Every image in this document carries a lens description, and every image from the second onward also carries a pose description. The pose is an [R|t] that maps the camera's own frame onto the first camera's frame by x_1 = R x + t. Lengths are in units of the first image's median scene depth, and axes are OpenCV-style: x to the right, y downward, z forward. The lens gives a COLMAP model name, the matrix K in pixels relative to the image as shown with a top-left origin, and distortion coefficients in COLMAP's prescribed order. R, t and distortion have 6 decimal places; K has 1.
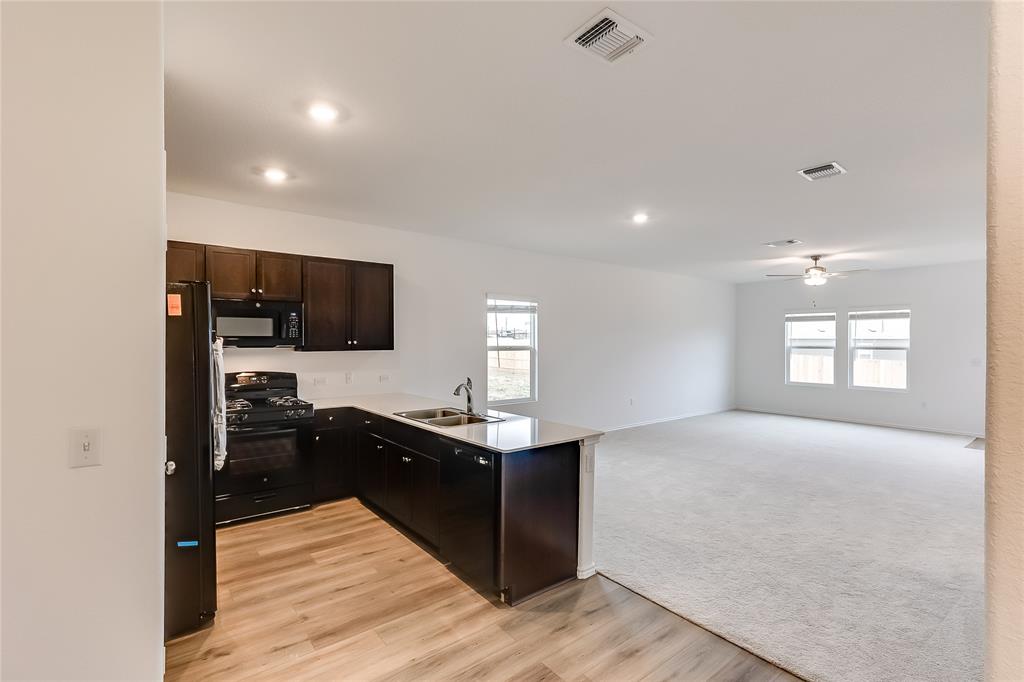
lens RADIAL K [[477.8, 0, 512.0], [0, 477.8, 341.0], [0, 0, 1]] dist [0.014902, -0.000310]
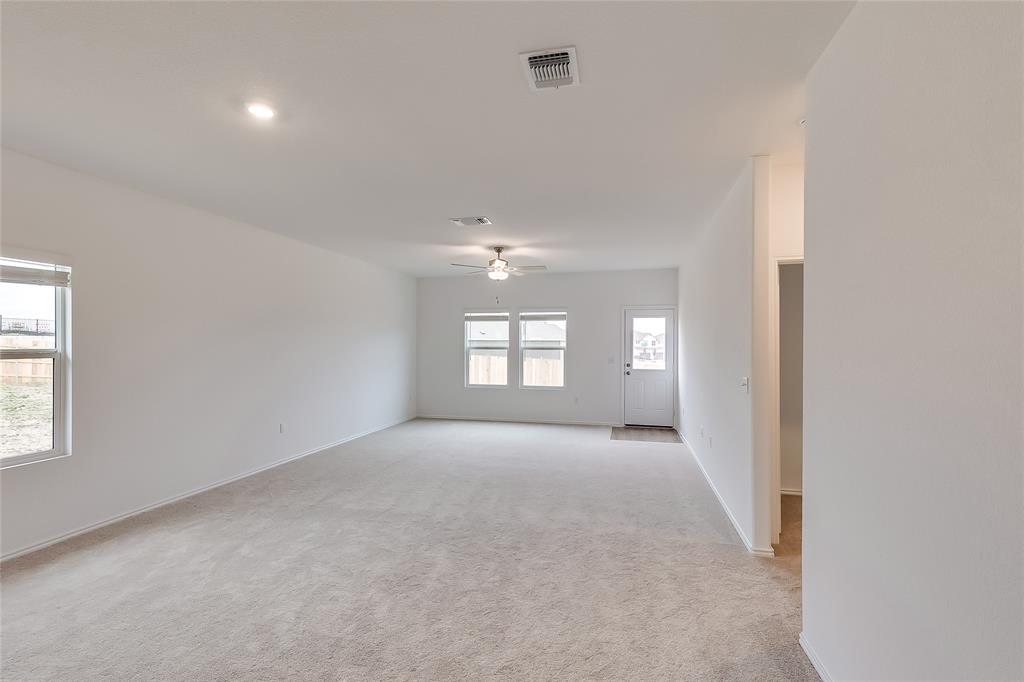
lens RADIAL K [[477.8, 0, 512.0], [0, 477.8, 341.0], [0, 0, 1]] dist [0.014902, -0.000310]
pose [[0.801730, 0.002274, 0.597682, 0.096041], [-0.000821, 0.999996, -0.002703, 0.001976], [-0.597685, 0.001676, 0.801729, 0.223512]]
